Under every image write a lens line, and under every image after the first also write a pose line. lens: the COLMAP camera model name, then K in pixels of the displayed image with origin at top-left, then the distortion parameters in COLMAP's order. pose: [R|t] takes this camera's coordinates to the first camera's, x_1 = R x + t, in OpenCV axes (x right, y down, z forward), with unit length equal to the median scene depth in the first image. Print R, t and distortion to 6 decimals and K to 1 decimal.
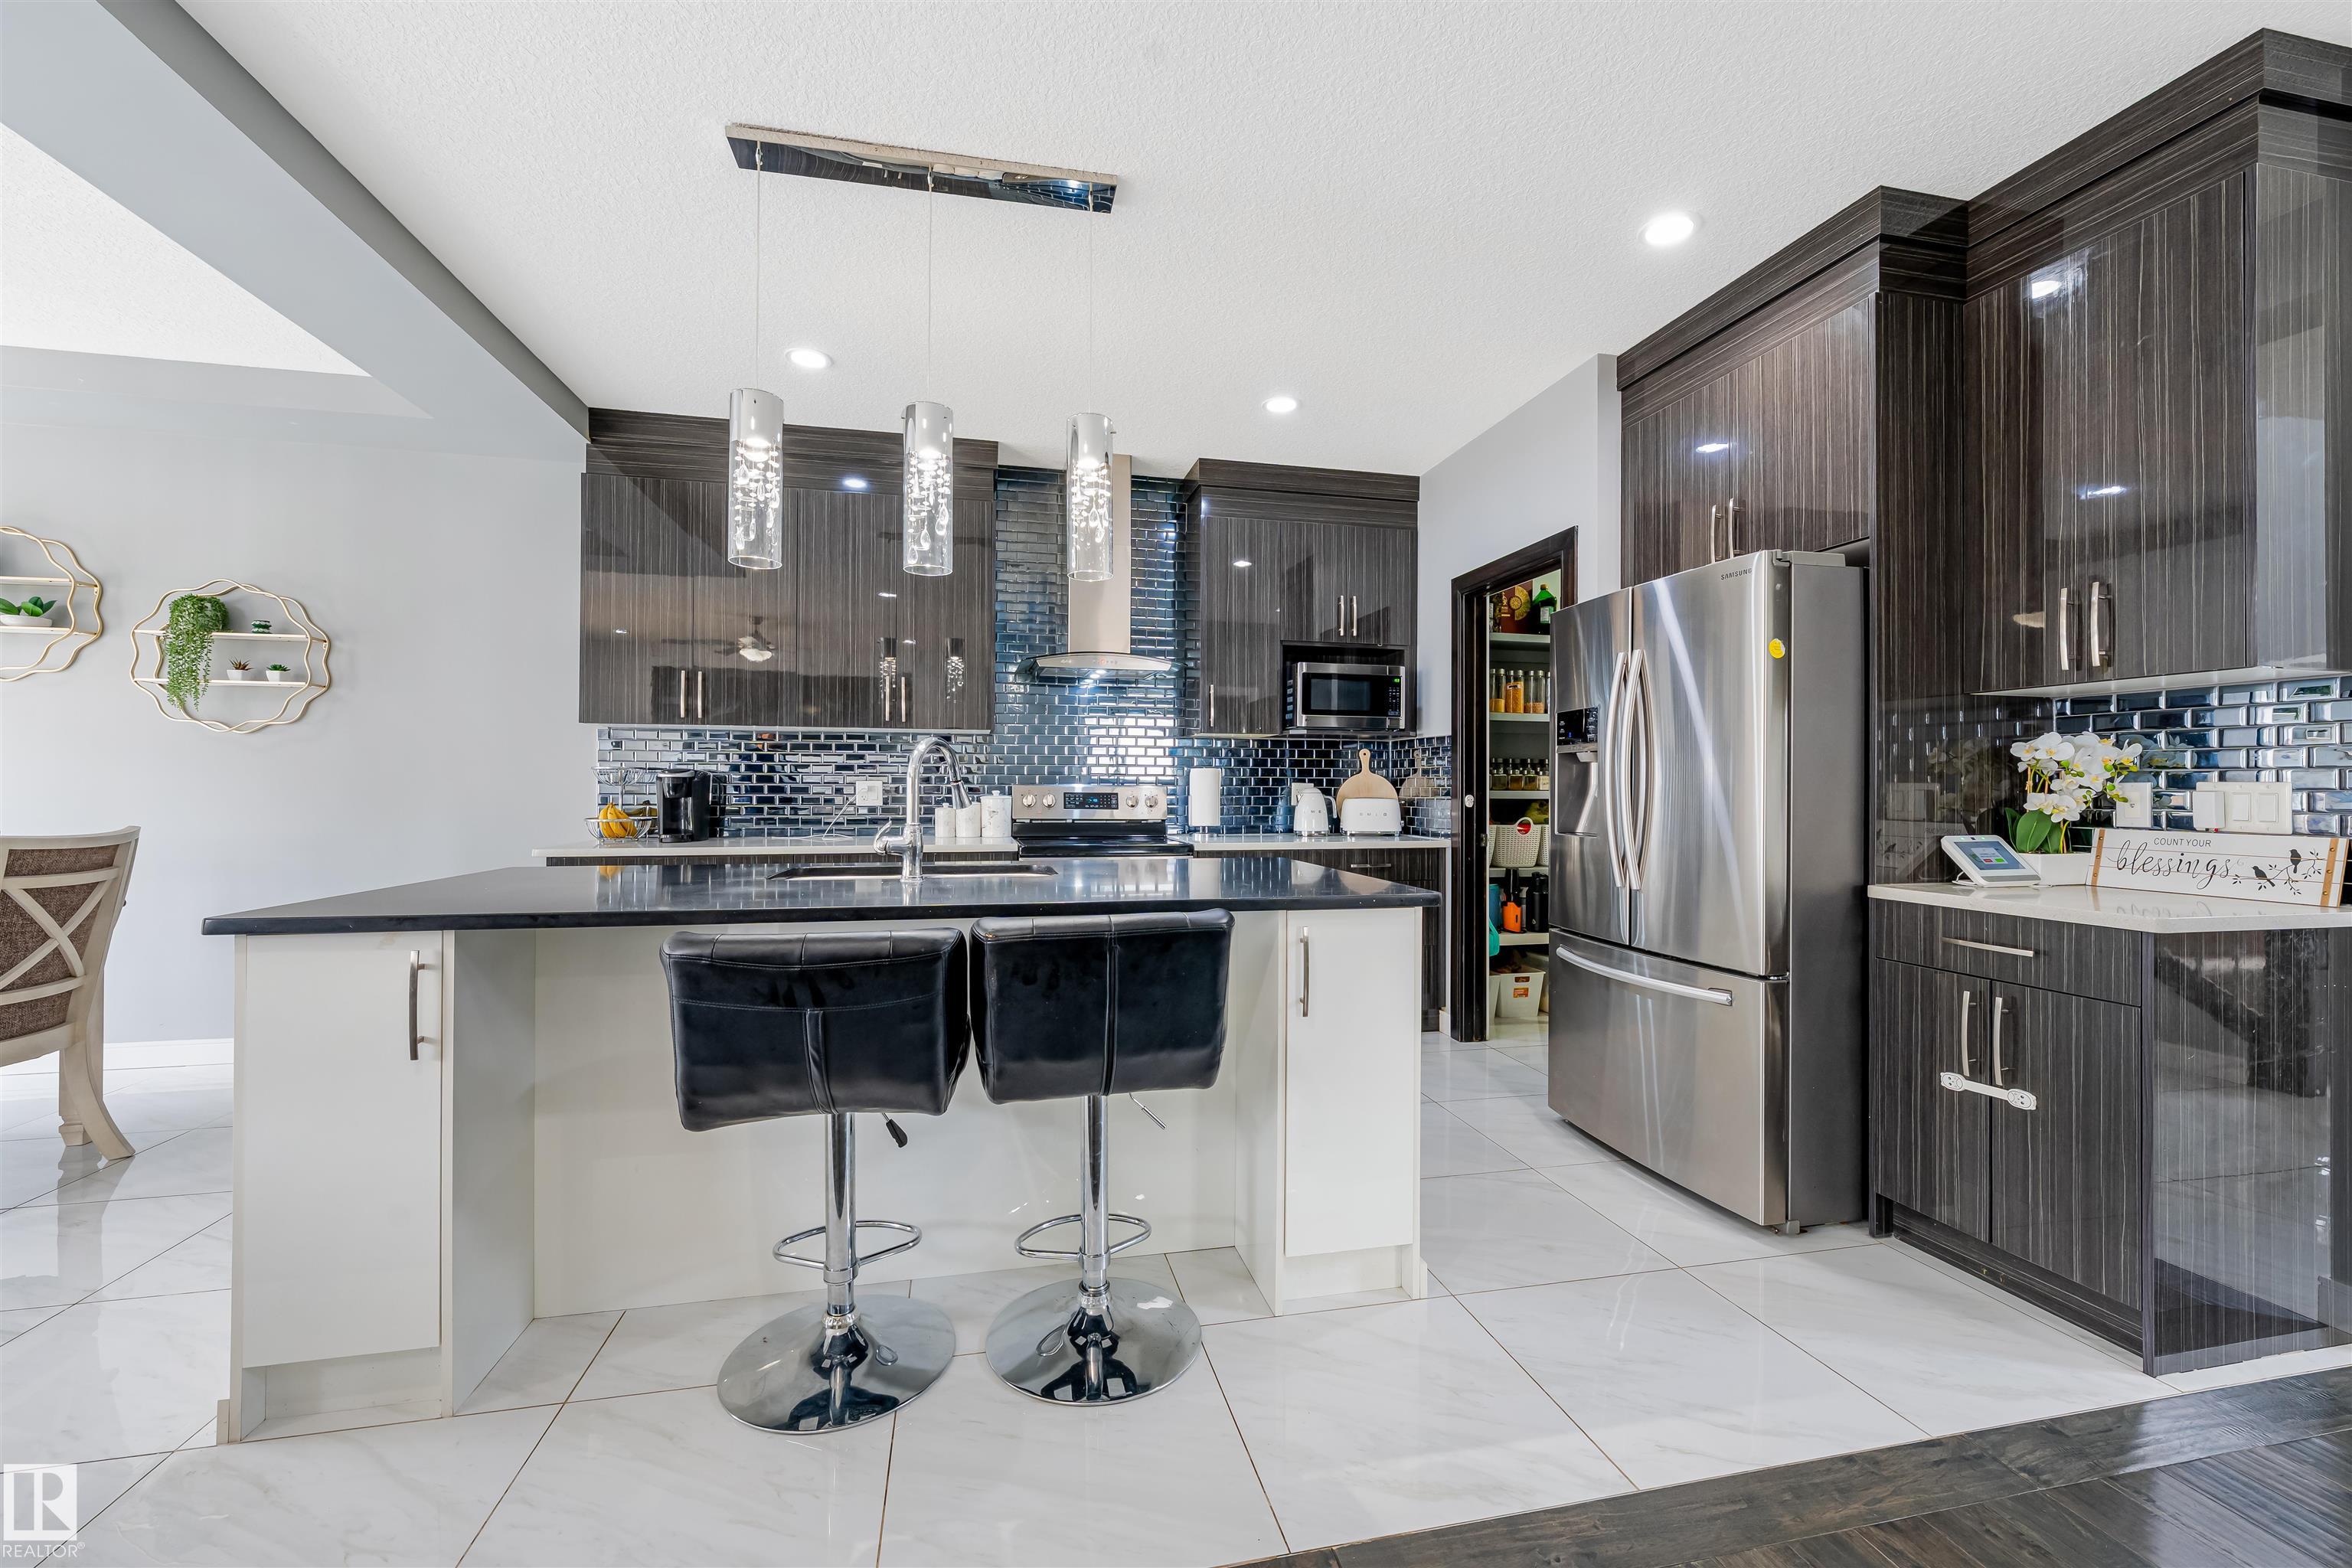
lens RADIAL K [[916.6, 0, 1176.0], [0, 916.6, 784.0], [0, 0, 1]] dist [0.000214, -0.000123]
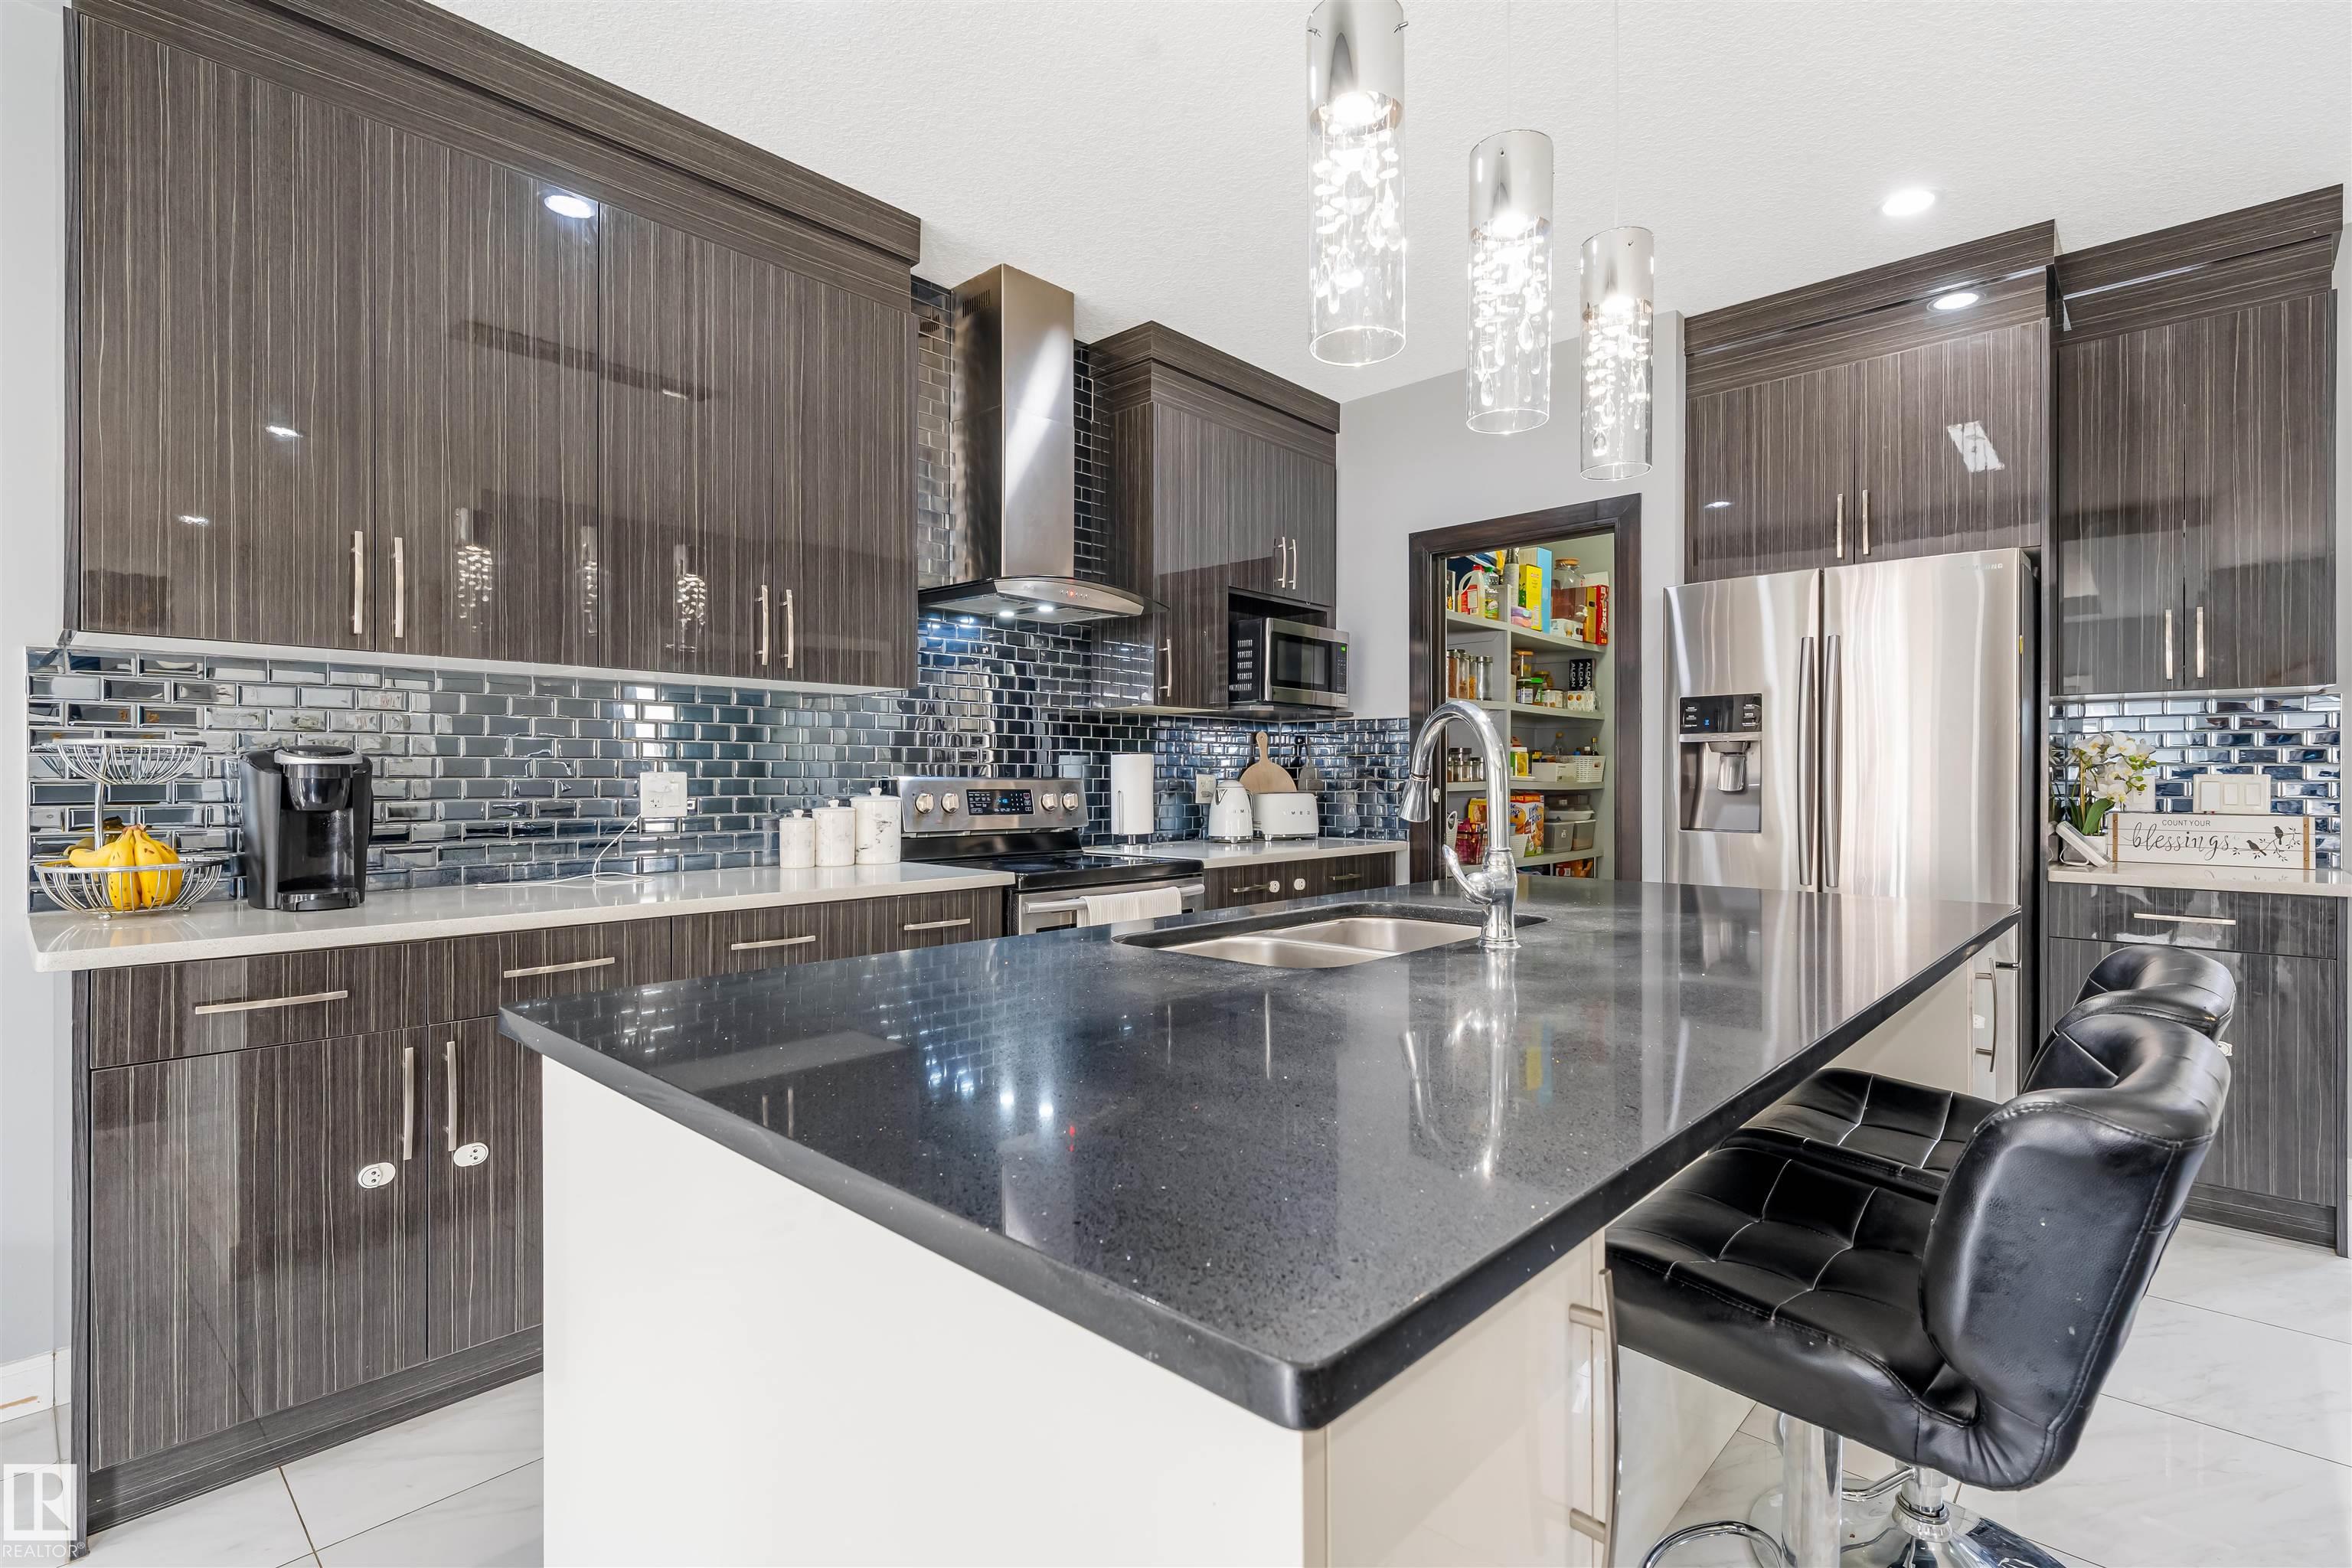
lens RADIAL K [[1128.1, 0, 1175.7], [0, 1128.1, 776.3], [0, 0, 1]] dist [0.014012, 0.000597]
pose [[0.829267, -0.004697, 0.558833, -0.760144], [0.001532, 0.999980, 0.006132, -0.009007], [-0.558850, -0.004229, 0.829258, 0.417791]]
